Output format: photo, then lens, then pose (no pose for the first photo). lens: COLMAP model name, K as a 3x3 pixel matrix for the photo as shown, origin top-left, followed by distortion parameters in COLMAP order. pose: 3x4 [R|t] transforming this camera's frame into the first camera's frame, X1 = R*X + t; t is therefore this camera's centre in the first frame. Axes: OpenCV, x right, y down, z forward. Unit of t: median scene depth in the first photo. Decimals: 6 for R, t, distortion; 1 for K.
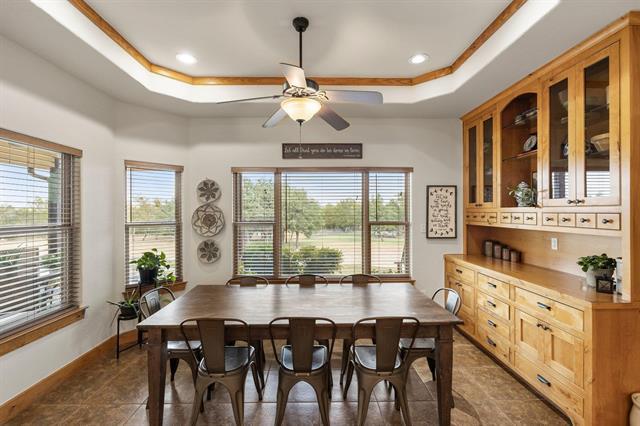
lens RADIAL K [[294.0, 0, 320.2], [0, 294.0, 214.5], [0, 0, 1]] dist [-0.000507, -0.000006]
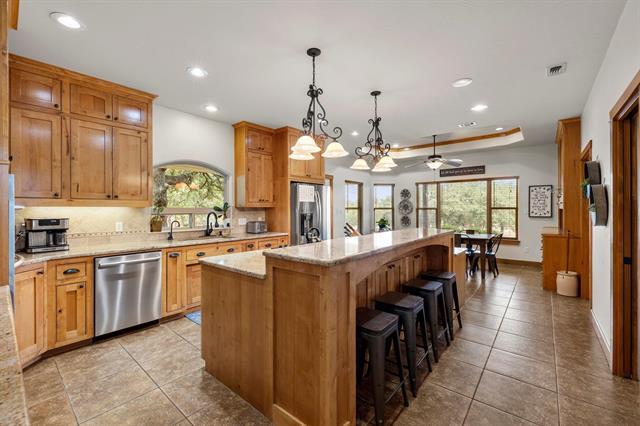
lens RADIAL K [[269.7, 0, 318.1], [0, 269.7, 211.9], [0, 0, 1]] dist [0.003560, -0.000888]
pose [[0.750297, 0.006752, -0.661066, 0.481474], [-0.002107, 0.999967, 0.007823, 0.042334], [0.661097, -0.004477, 0.750287, -0.987514]]
